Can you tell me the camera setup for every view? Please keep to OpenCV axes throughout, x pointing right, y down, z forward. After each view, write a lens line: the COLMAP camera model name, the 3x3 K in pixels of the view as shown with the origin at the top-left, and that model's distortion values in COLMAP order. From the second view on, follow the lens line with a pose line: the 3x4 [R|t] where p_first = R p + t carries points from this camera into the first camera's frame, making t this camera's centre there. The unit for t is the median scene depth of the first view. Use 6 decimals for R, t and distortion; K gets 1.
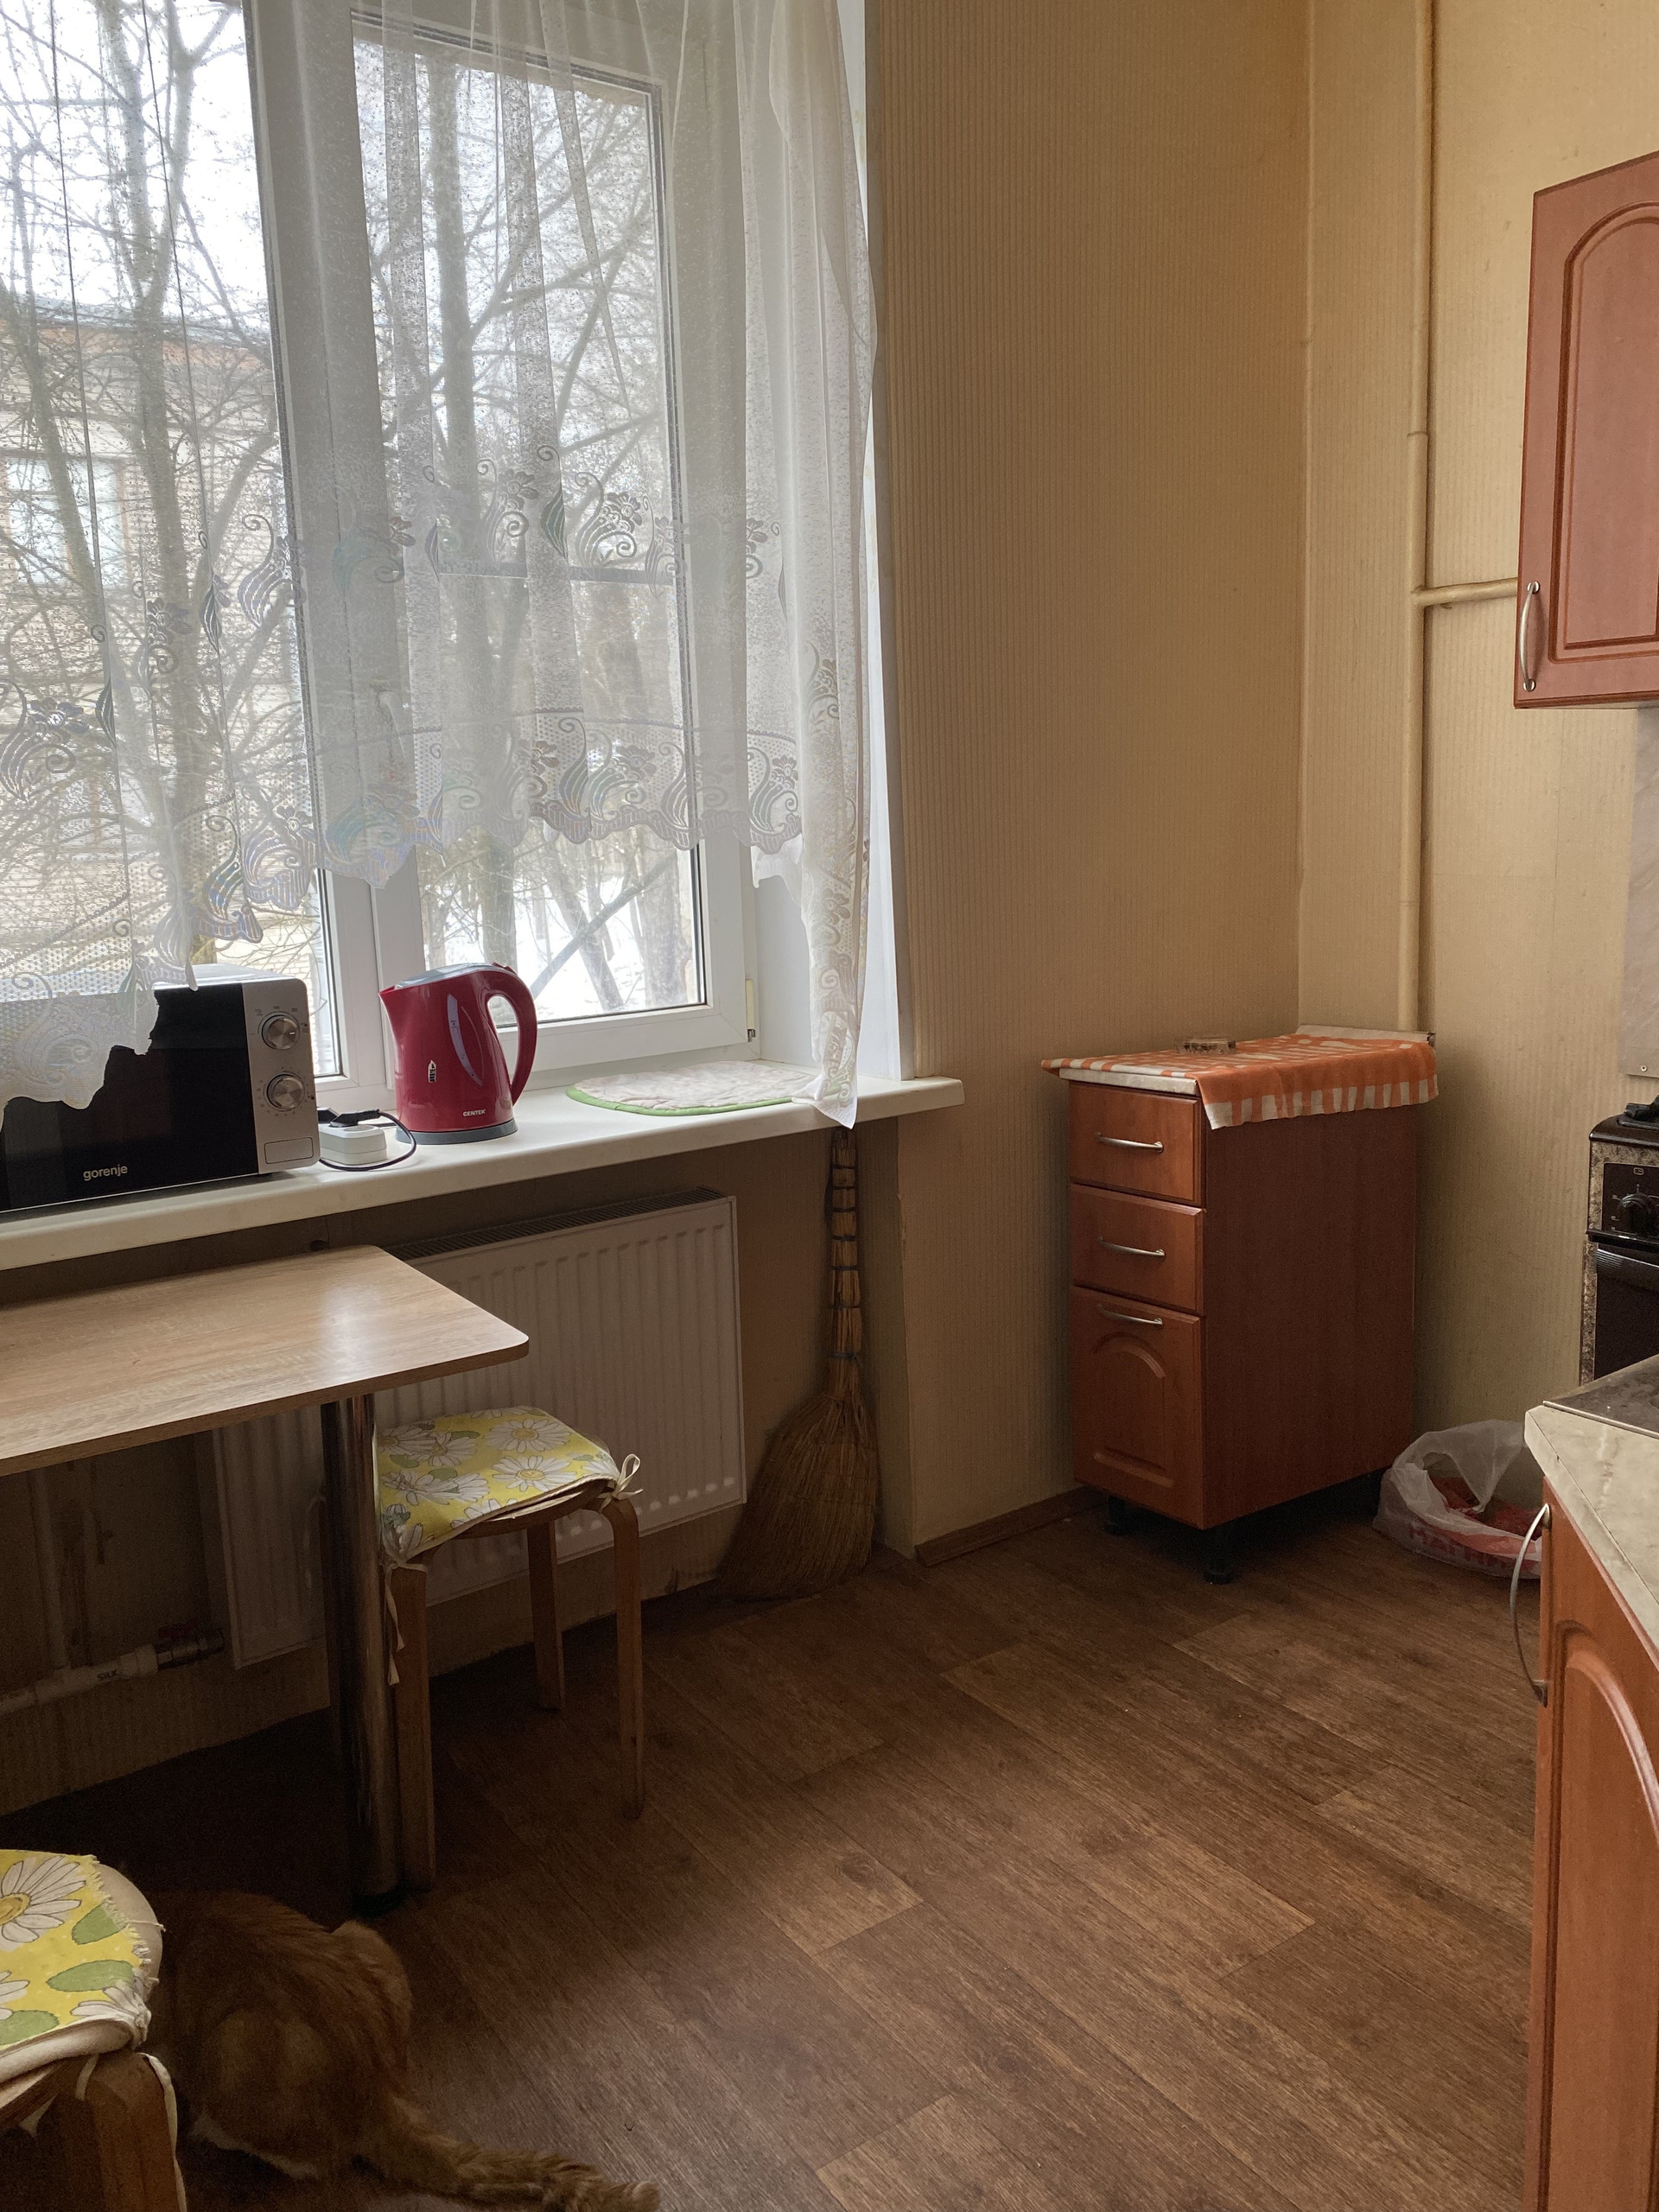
lens RADIAL K [[1670.3, 0, 829.5], [0, 1670.3, 1106.0], [0, 0, 1]] dist [-0.007339, -0.002847]
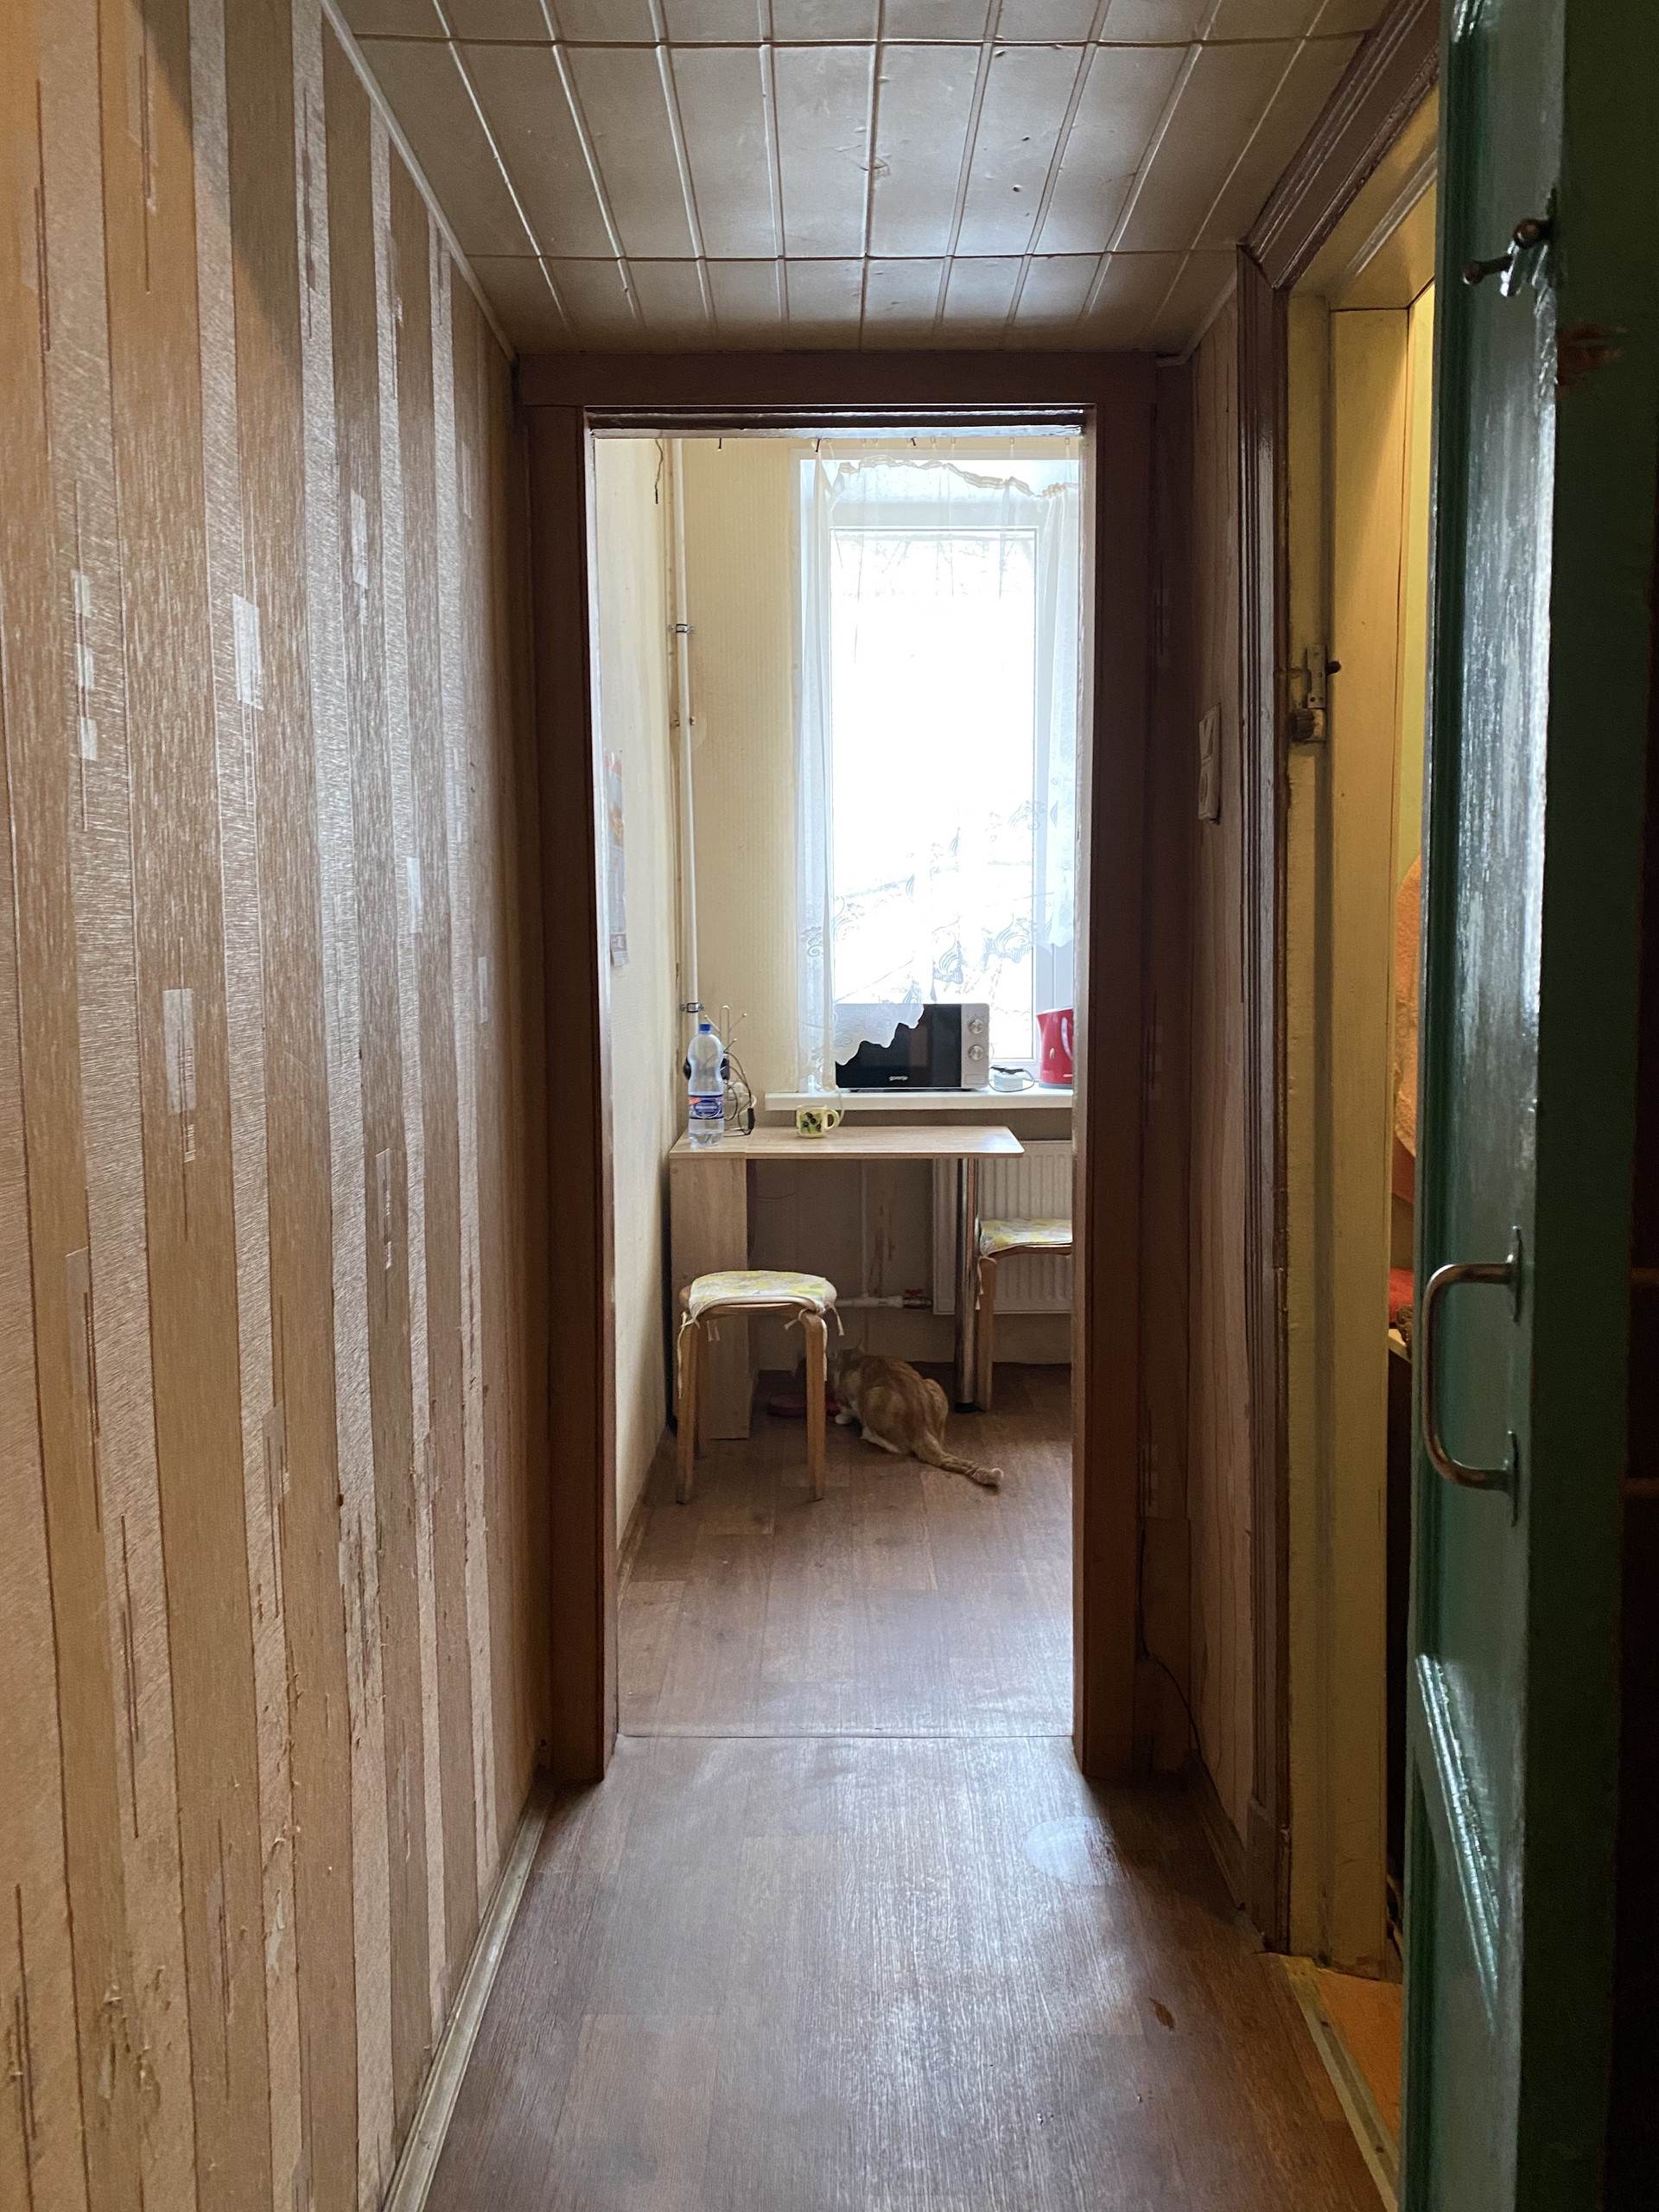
lens RADIAL K [[1670.3, 0, 829.5], [0, 1670.3, 1106.0], [0, 0, 1]] dist [-0.007339, -0.002847]
pose [[0.815668, 0.083590, -0.572450, 0.818343], [-0.112507, 0.993534, -0.015231, 0.121163], [0.567476, 0.076828, 0.819798, -0.963059]]
